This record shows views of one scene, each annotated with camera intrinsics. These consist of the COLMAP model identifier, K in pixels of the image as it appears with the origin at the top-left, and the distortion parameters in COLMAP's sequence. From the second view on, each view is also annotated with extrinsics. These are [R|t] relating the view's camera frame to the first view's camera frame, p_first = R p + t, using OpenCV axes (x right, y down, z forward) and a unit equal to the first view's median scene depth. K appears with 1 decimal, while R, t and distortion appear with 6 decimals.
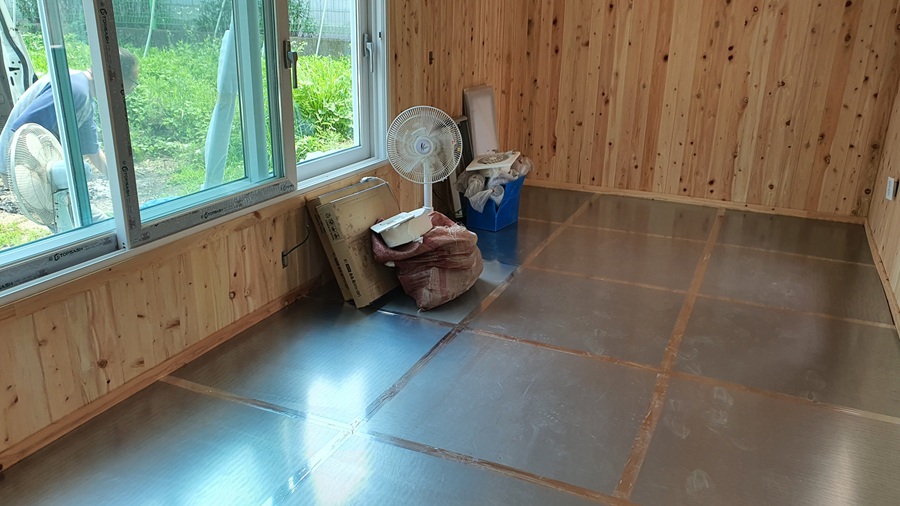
lens RADIAL K [[641.0, 0, 450.0], [0, 641.0, 253.0], [0, 0, 1]] dist [-0.004759, -0.002614]
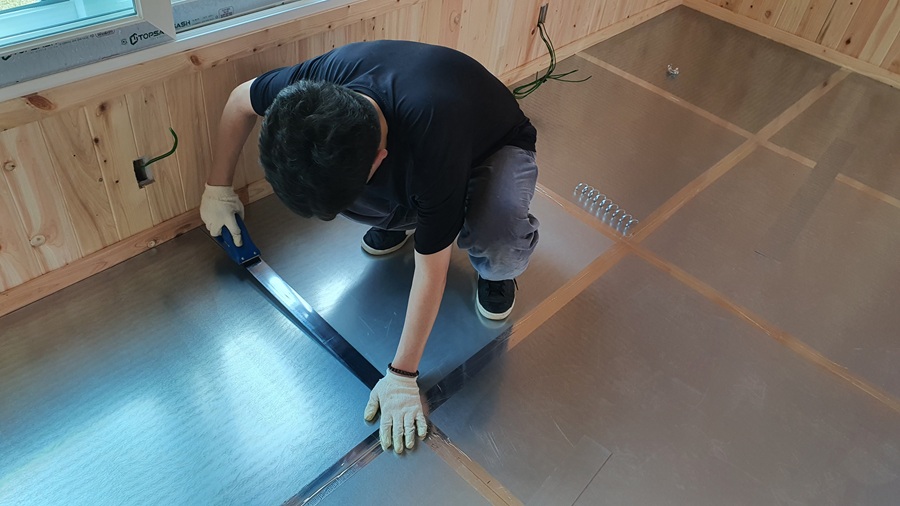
lens RADIAL K [[693.3, 0, 450.0], [0, 693.3, 253.0], [0, 0, 1]] dist [-0.002521, 0.000771]
pose [[0.943481, 0.276099, -0.183338, 0.102388], [-0.192050, 0.906287, 0.376512, -0.192897], [0.270111, -0.320022, 0.908089, 0.529888]]
